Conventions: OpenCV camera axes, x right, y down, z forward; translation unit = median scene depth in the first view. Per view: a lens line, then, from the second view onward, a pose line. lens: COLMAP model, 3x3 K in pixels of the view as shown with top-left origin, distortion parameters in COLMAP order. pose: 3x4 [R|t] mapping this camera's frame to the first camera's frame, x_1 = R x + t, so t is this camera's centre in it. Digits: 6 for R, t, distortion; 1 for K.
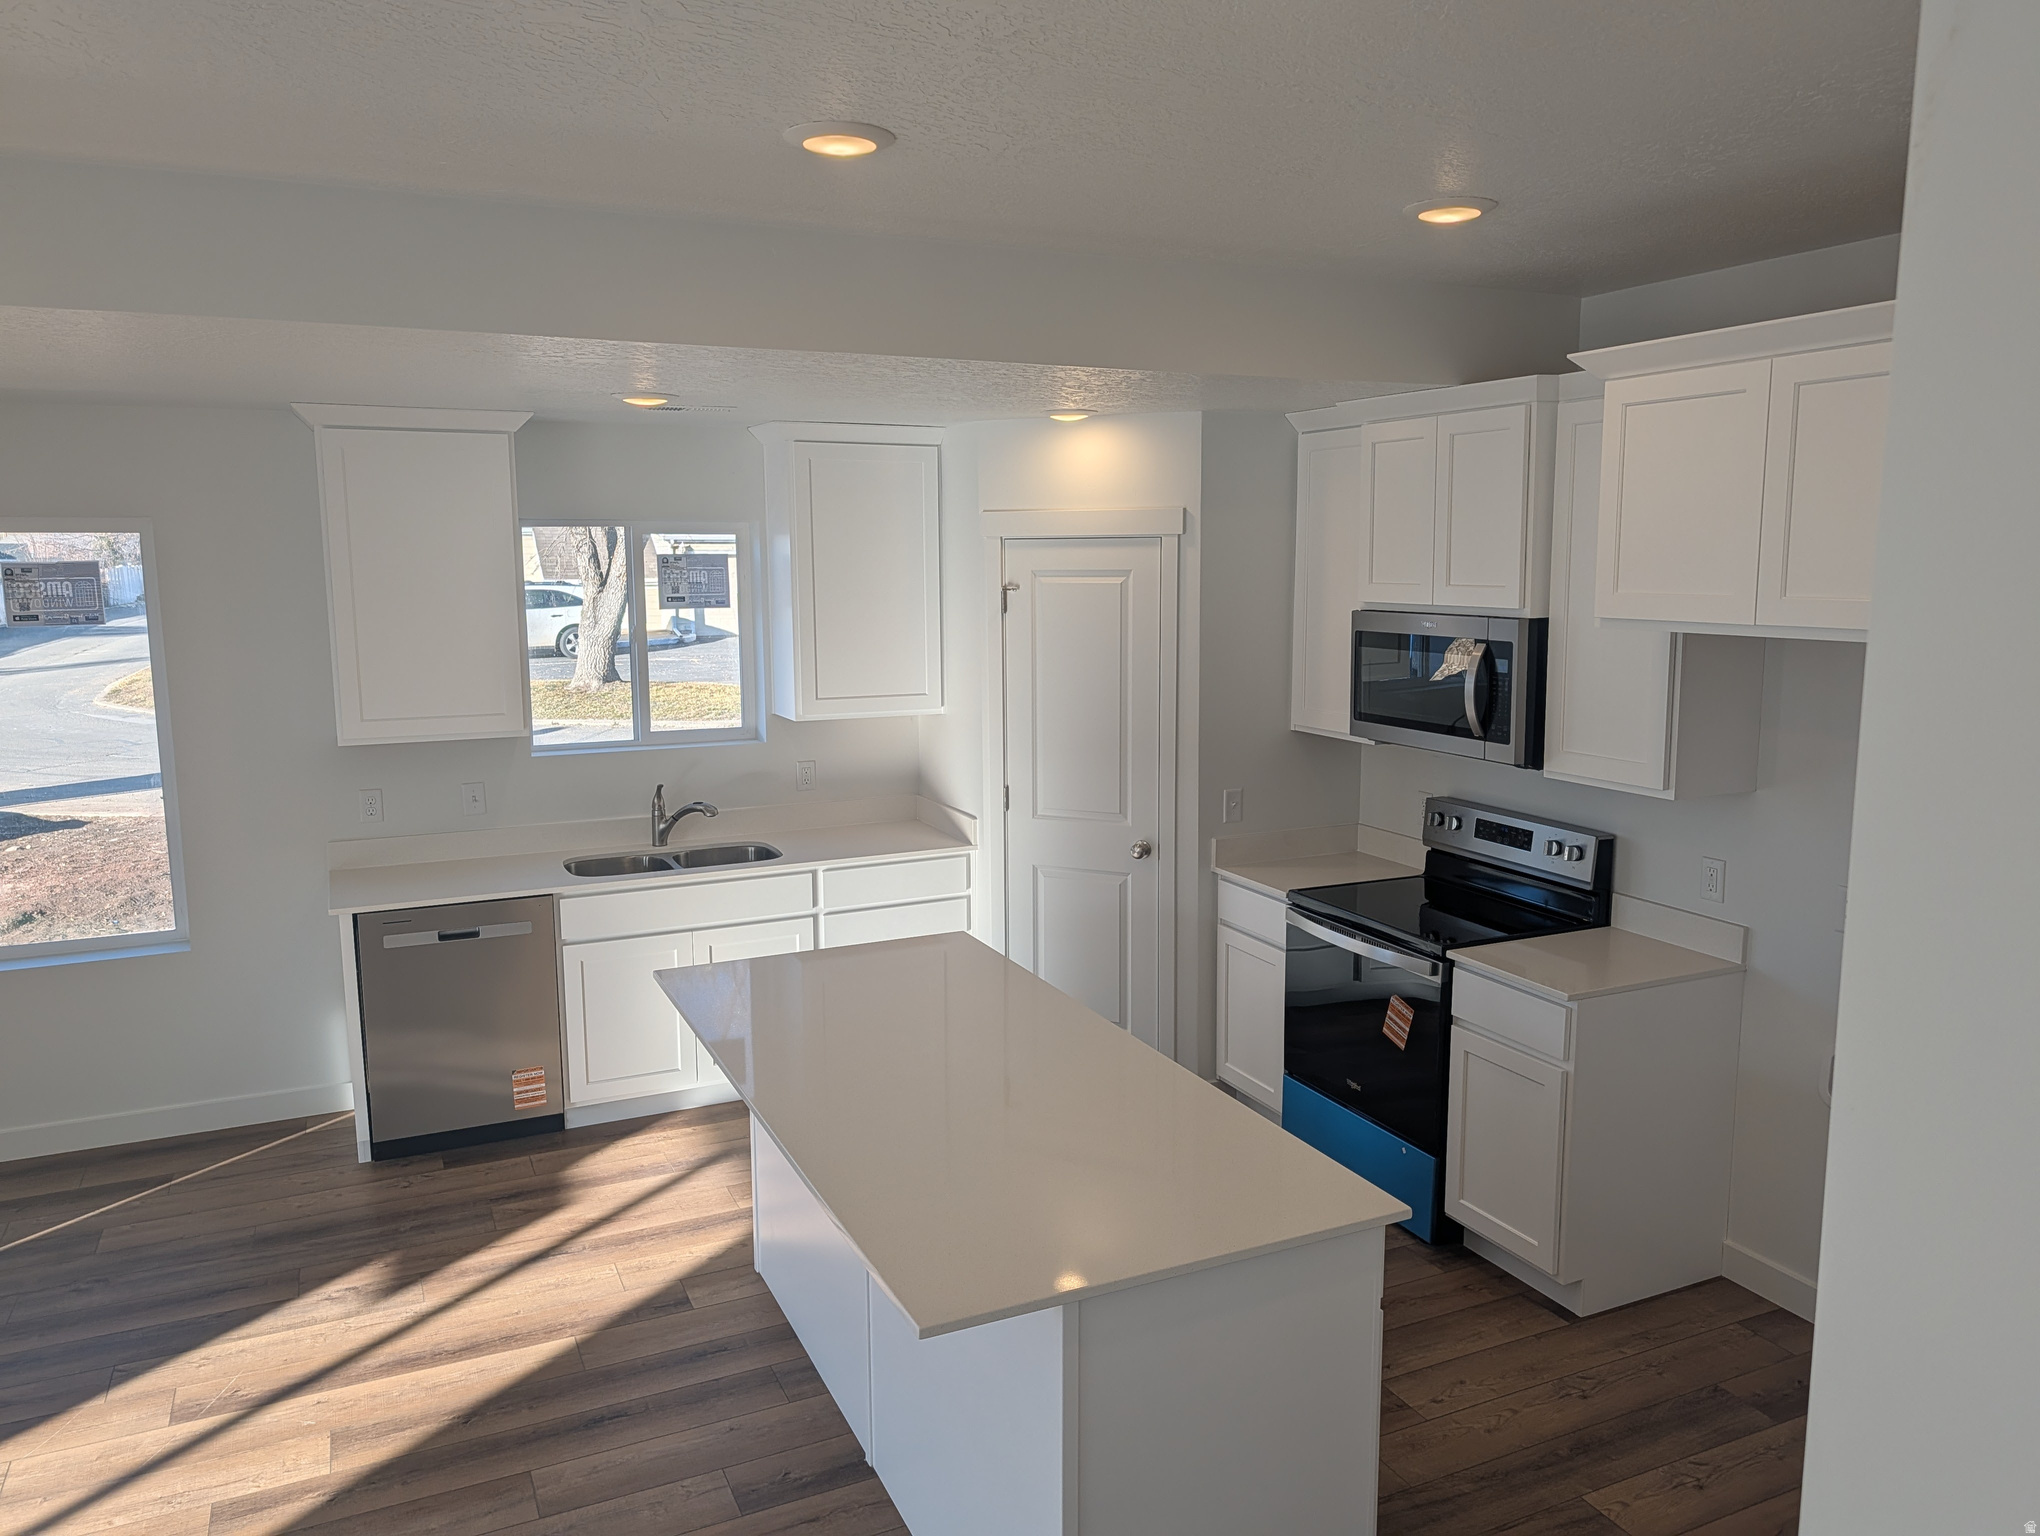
lens RADIAL K [[1481.4, 0, 1039.1], [0, 1481.4, 749.0], [0, 0, 1]] dist [0.004447, -0.004168]
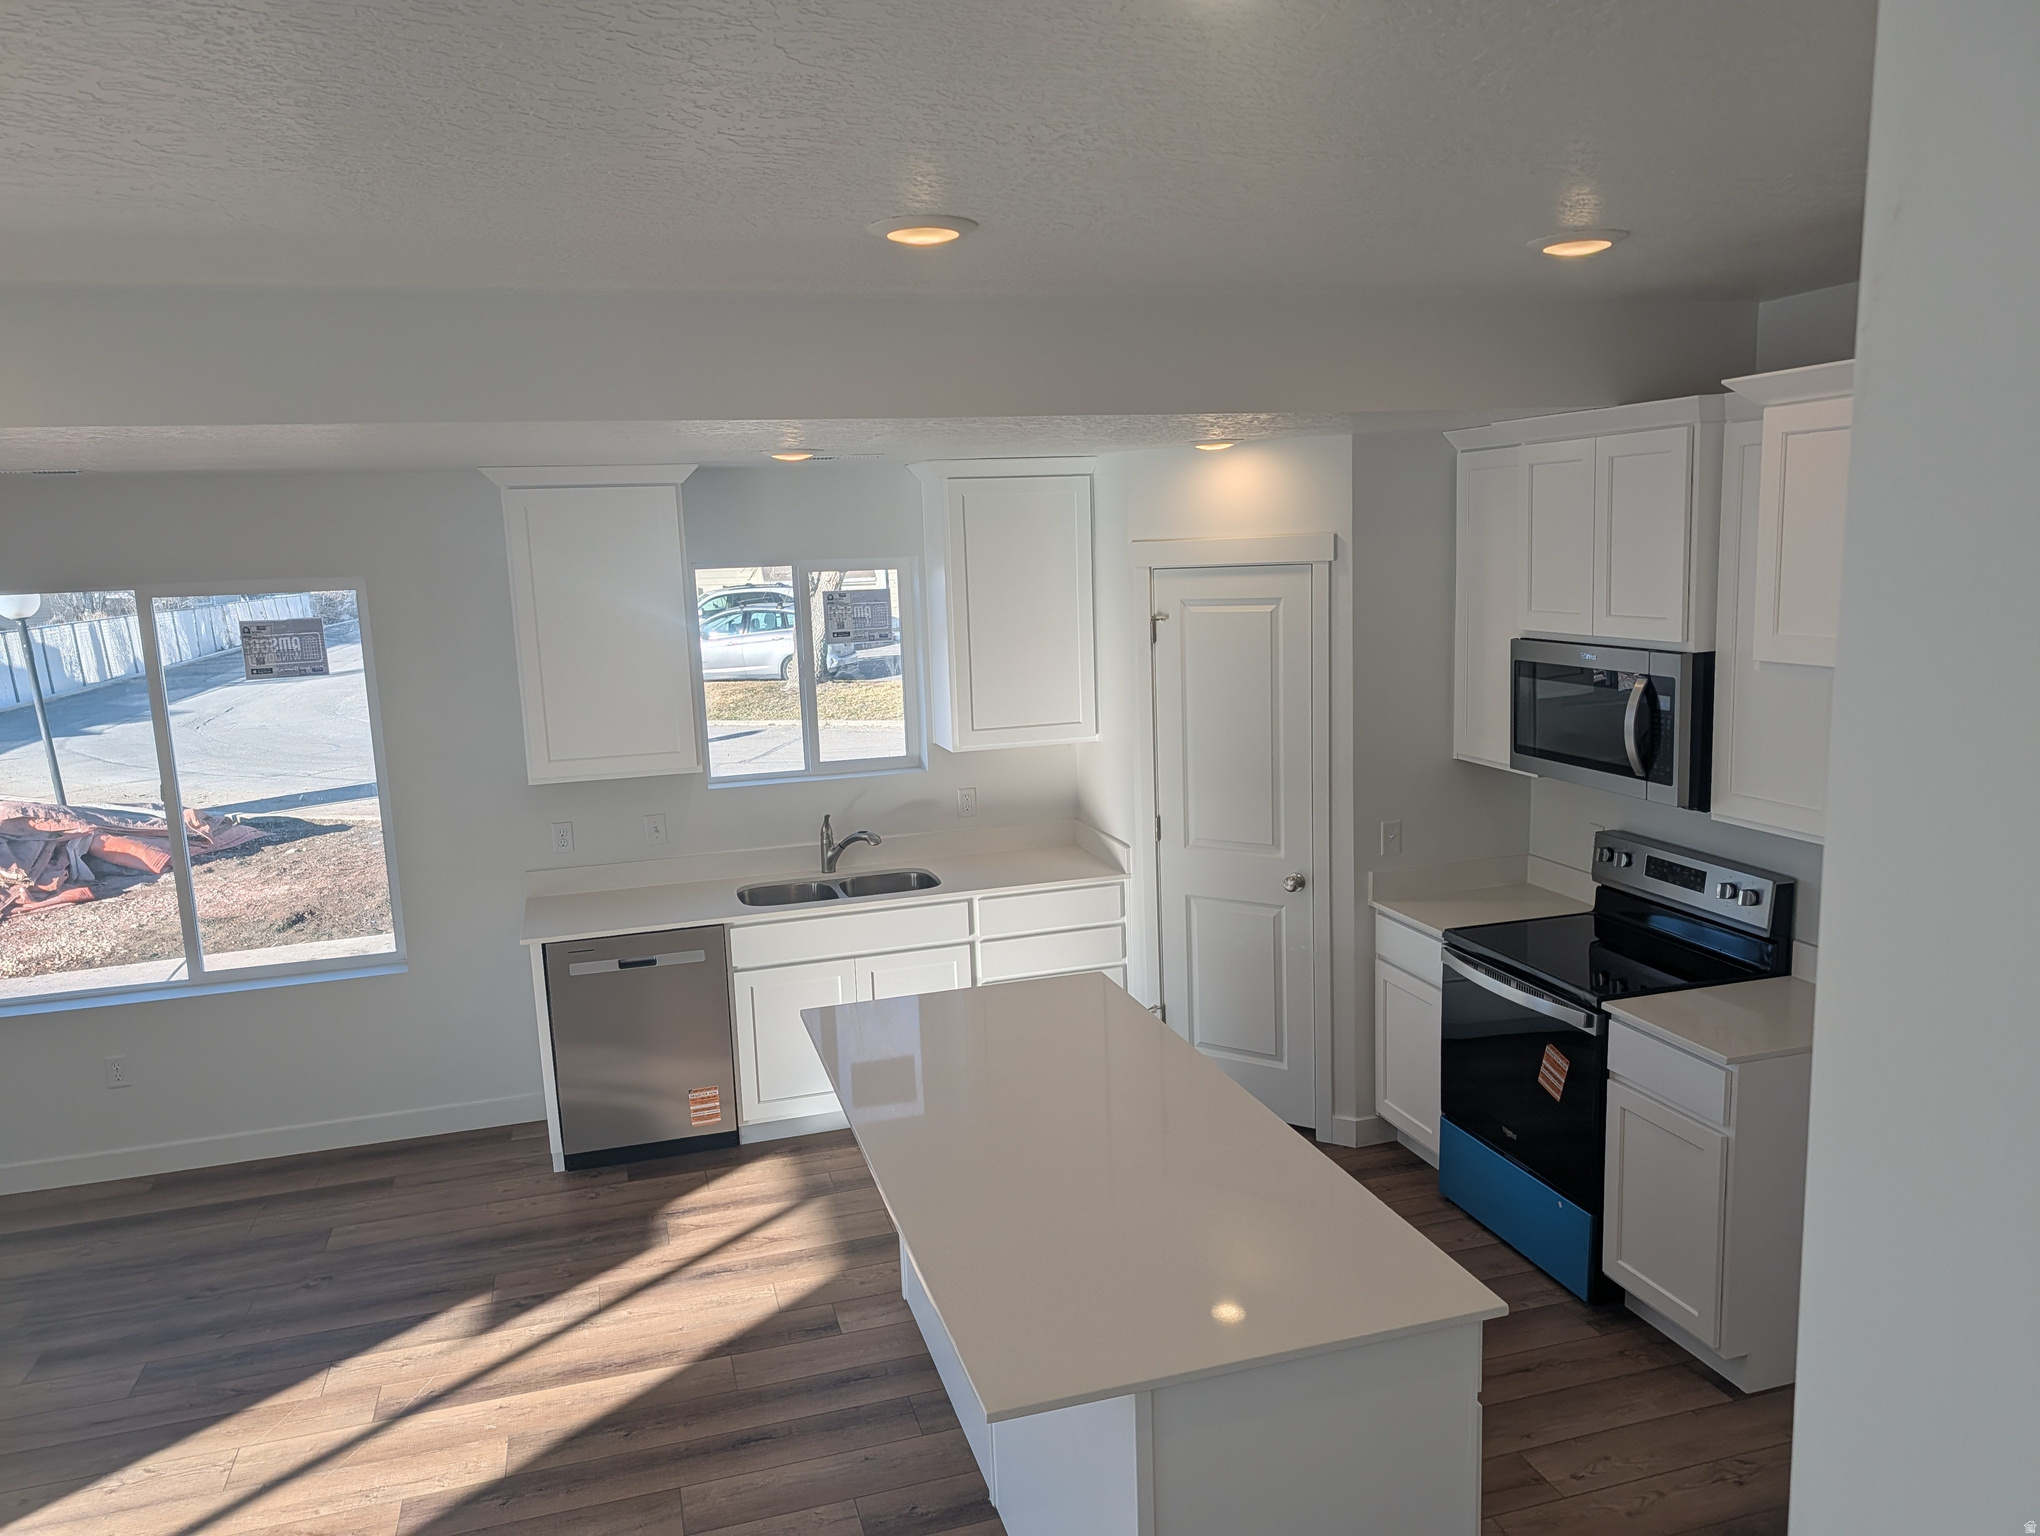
lens RADIAL K [[1479.5, 0, 1020.0], [0, 1479.5, 768.0], [0, 0, 1]] dist [0.001244, 0.007002]
pose [[0.987190, -0.007915, -0.159350, 0.049137], [0.011849, 0.999648, 0.023754, -0.036135], [0.159106, -0.025338, 0.986936, 0.000526]]
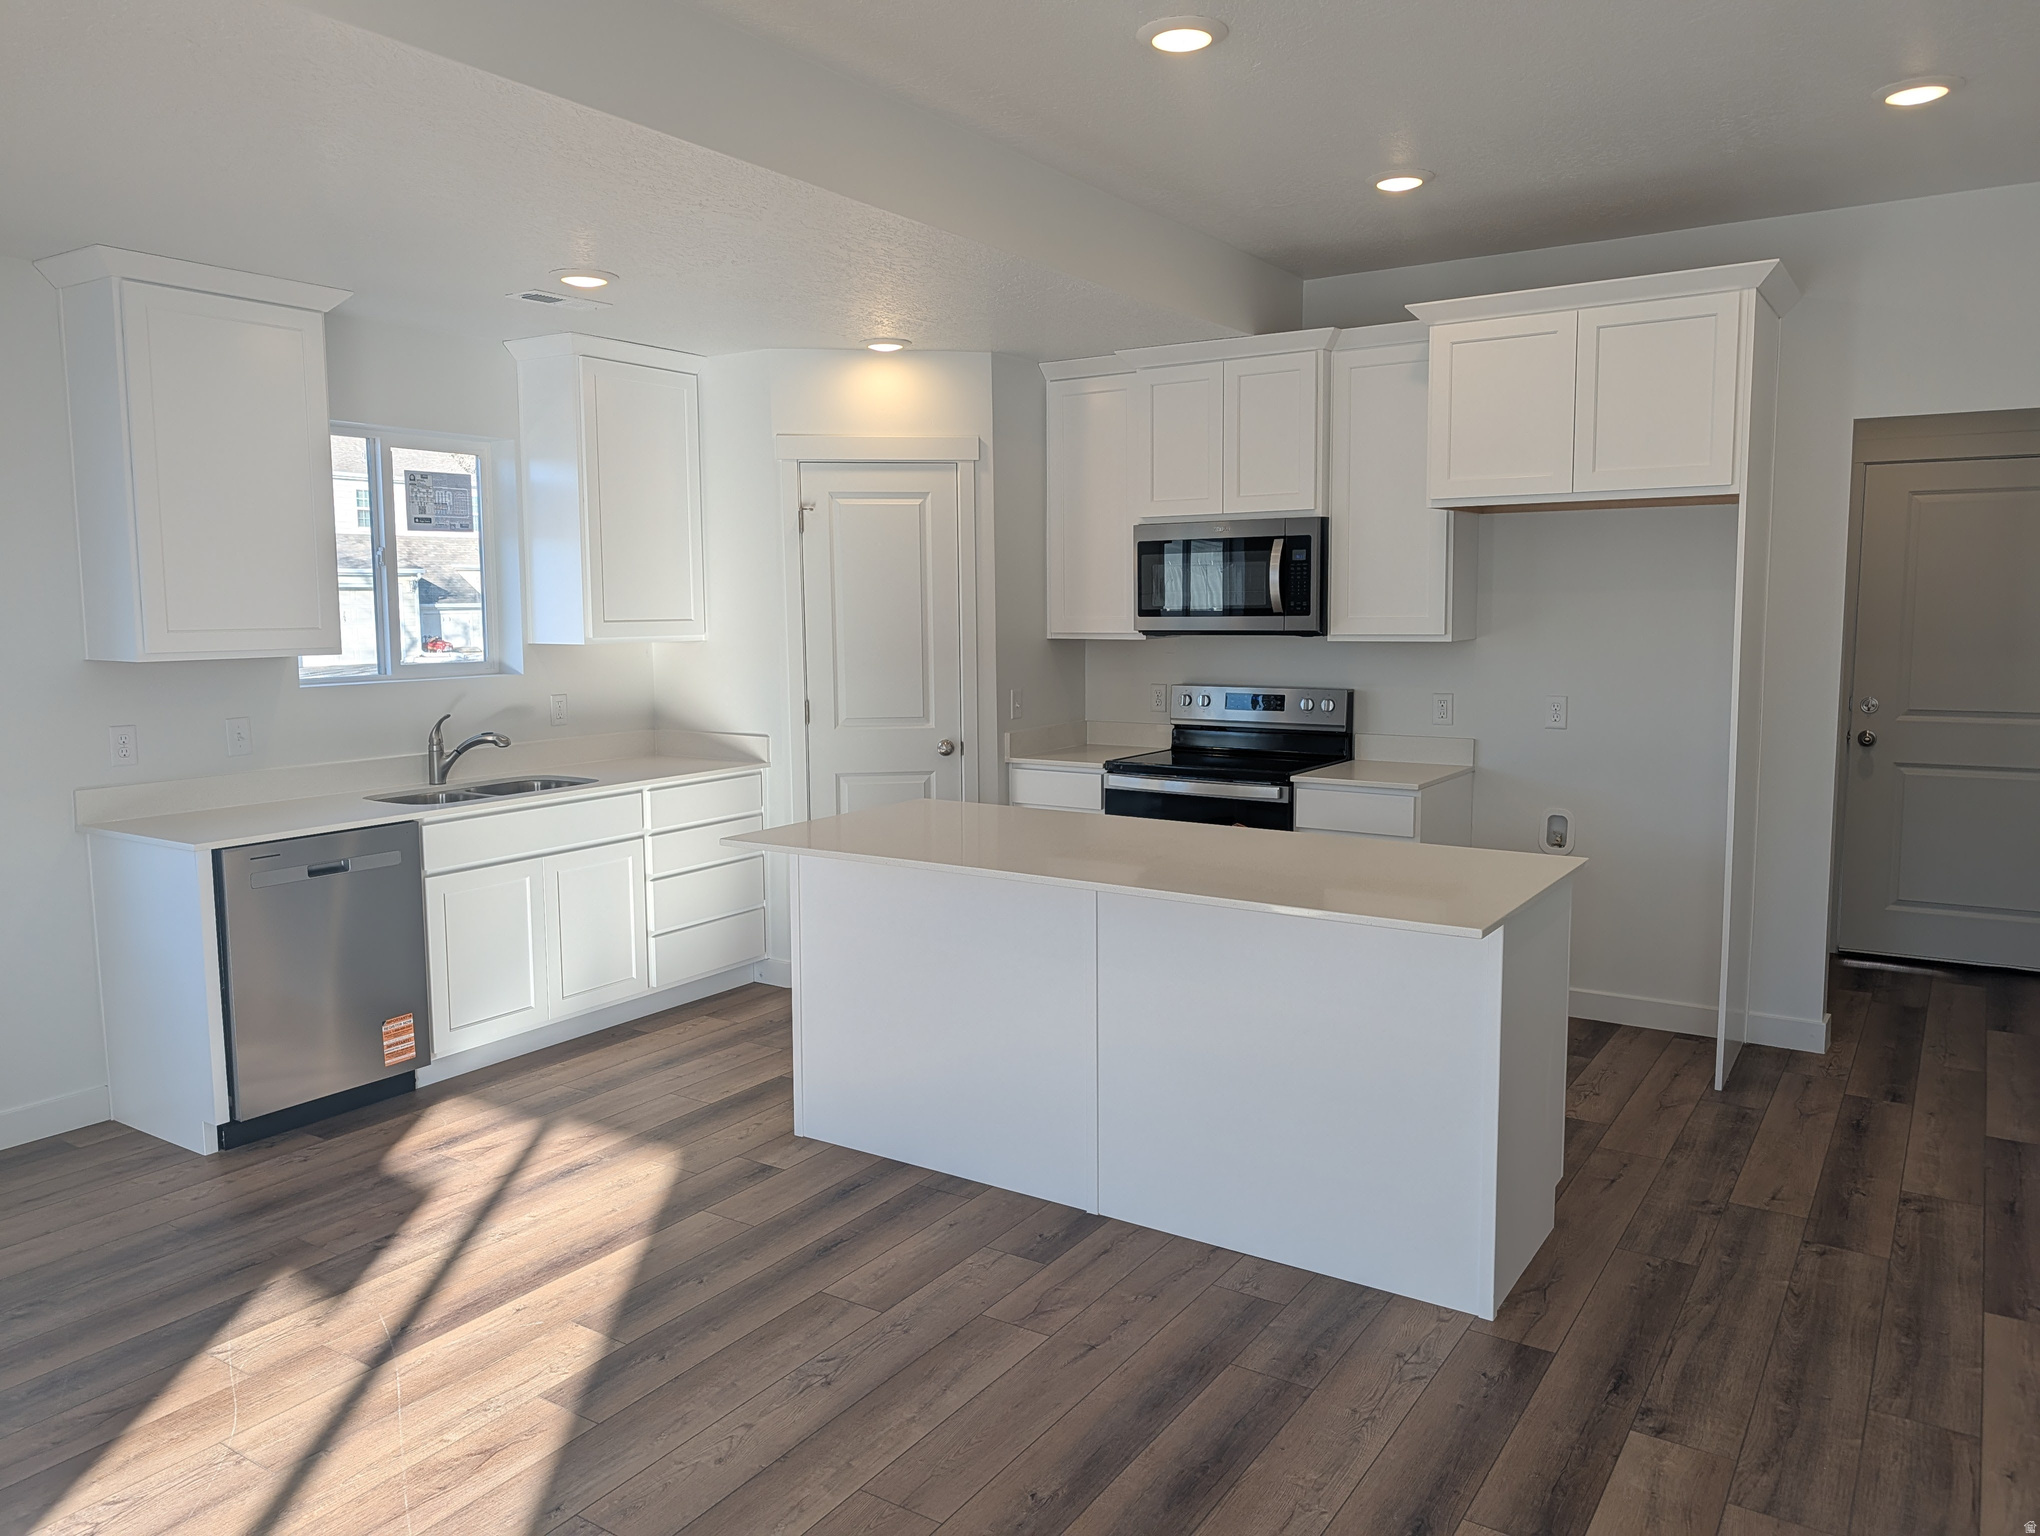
lens RADIAL K [[1465.1, 0, 1020.0], [0, 1465.1, 768.0], [0, 0, 1]] dist [-0.005758, -0.002507]
pose [[0.850351, -0.060339, 0.522744, -0.491524], [0.074322, 0.997217, -0.005793, 0.101099], [-0.520940, 0.043778, 0.852470, 0.047199]]
